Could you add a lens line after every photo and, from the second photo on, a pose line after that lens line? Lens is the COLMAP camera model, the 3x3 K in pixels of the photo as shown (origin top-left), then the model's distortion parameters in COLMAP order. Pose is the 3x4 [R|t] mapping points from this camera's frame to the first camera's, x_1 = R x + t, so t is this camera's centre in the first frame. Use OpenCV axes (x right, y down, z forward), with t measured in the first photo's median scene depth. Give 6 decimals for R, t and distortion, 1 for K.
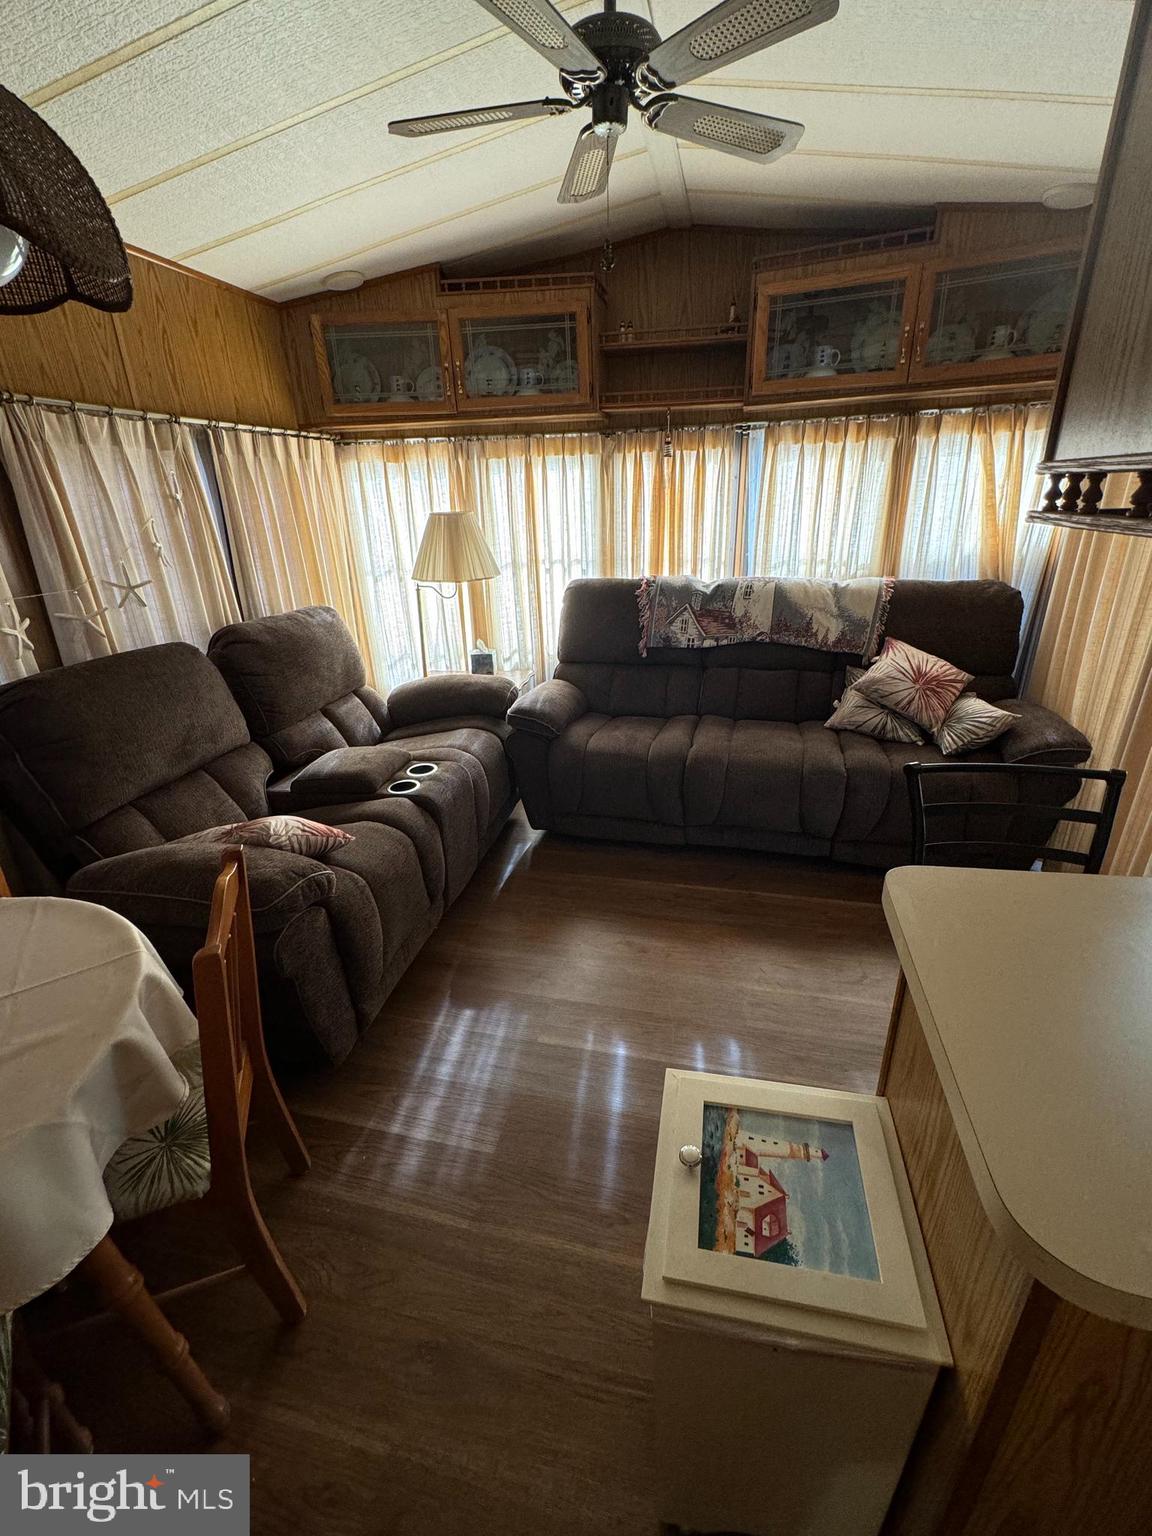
lens RADIAL K [[667.9, 0, 581.6], [0, 667.9, 764.2], [0, 0, 1]] dist [-0.000167, 0.000011]
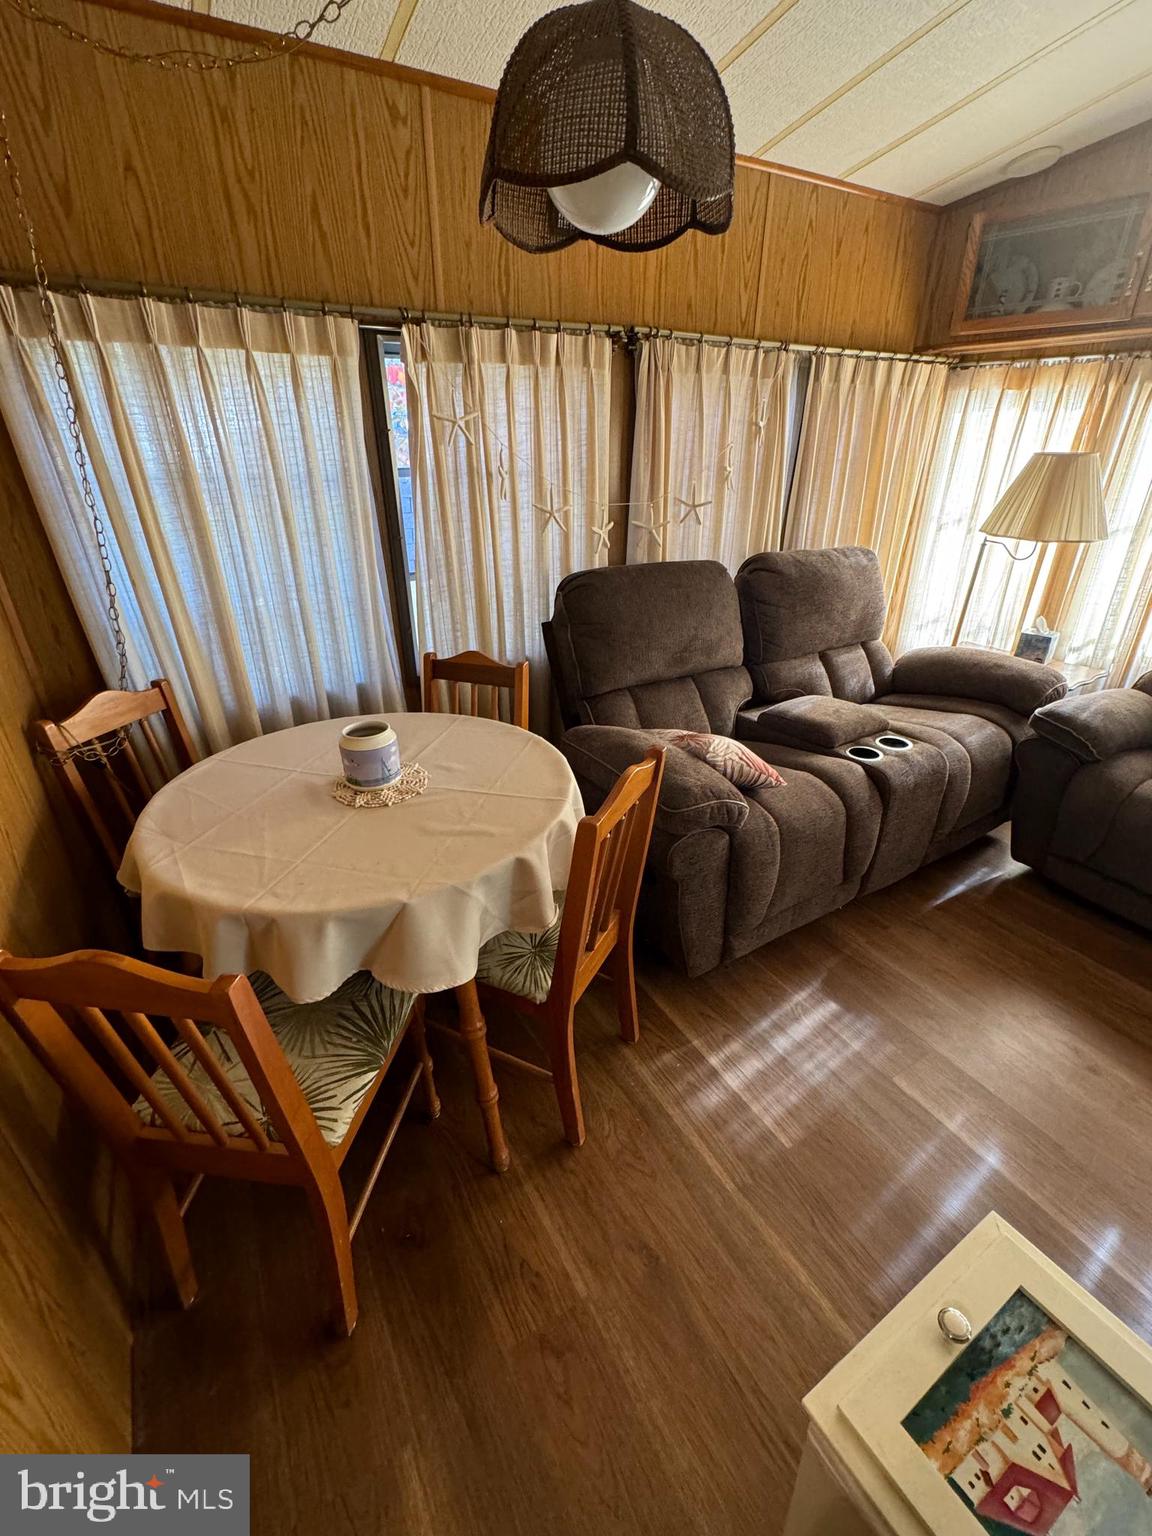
lens RADIAL K [[668.0, 0, 572.7], [0, 668.0, 764.8], [0, 0, 1]] dist [-0.000452, -0.000220]
pose [[0.685239, 0.344761, -0.641551, 0.054986], [-0.293668, 0.936876, 0.189798, -0.008592], [0.666489, 0.058346, 0.743228, 0.048790]]
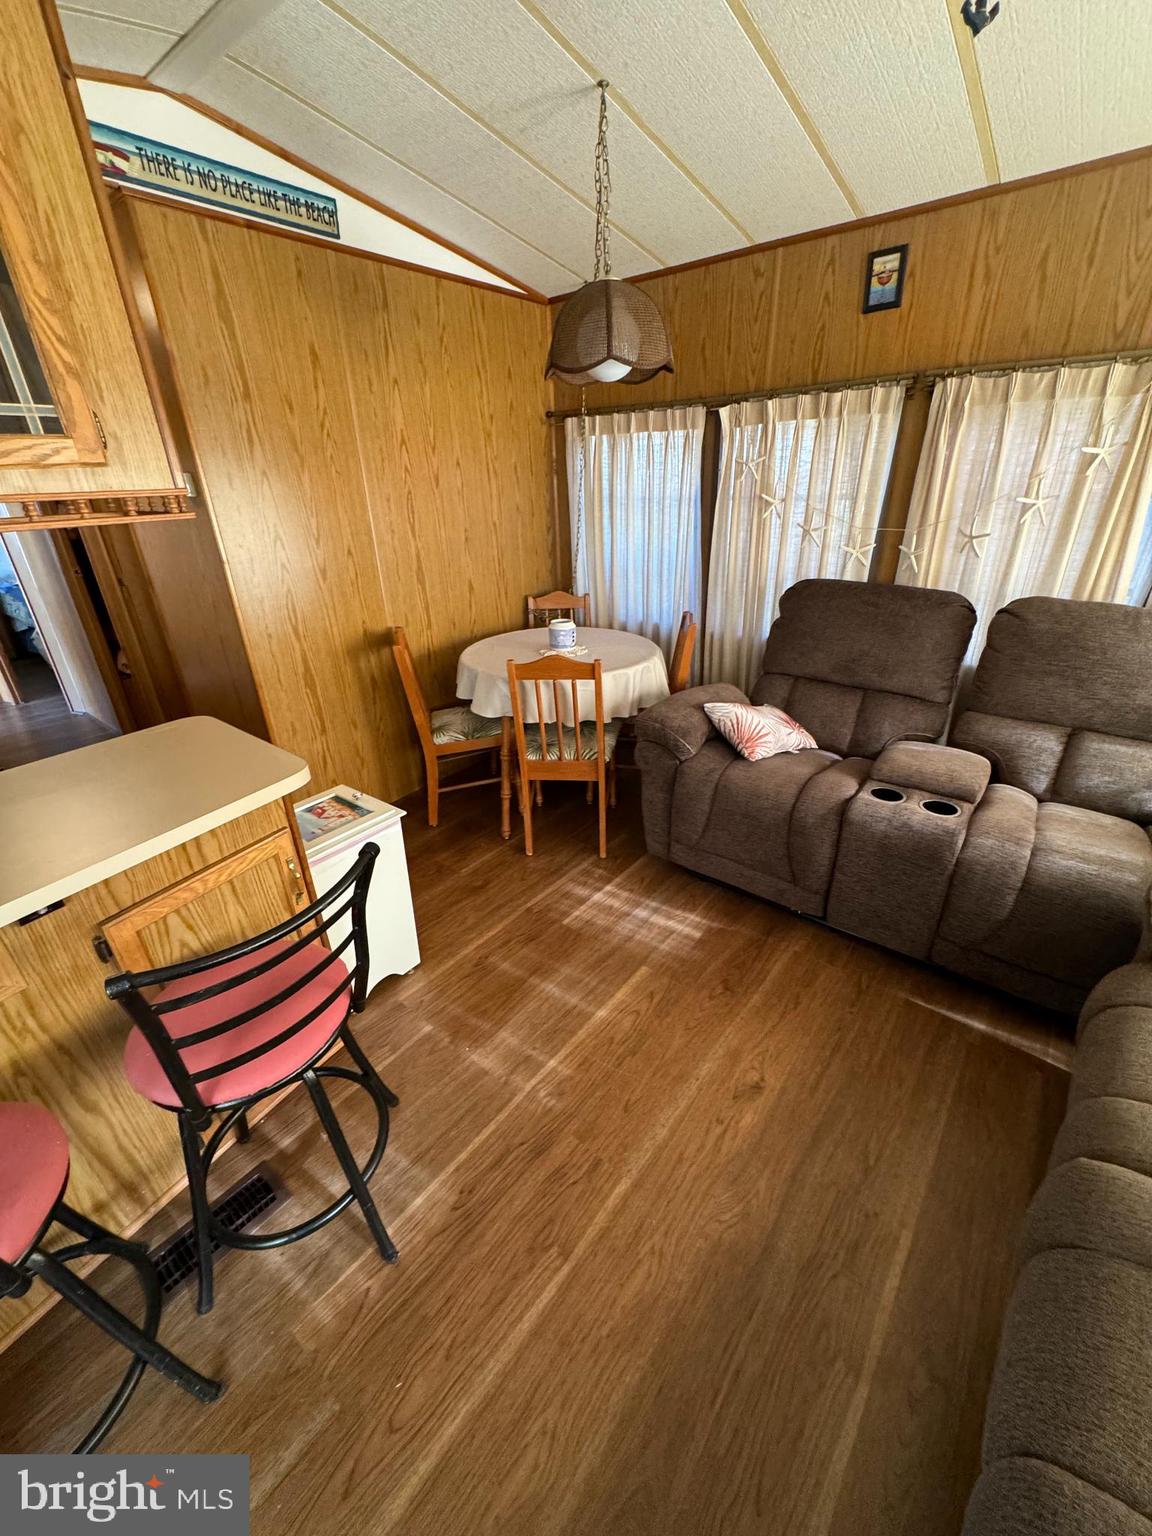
lens RADIAL K [[617.9, 0, 576.2], [0, 617.9, 772.2], [0, 0, 1]] dist [0.000875, 0.000166]
pose [[-0.456013, 0.420540, -0.784346, 0.570615], [-0.303793, 0.754824, 0.581335, -0.348913], [0.836518, 0.503375, -0.216452, 0.822037]]
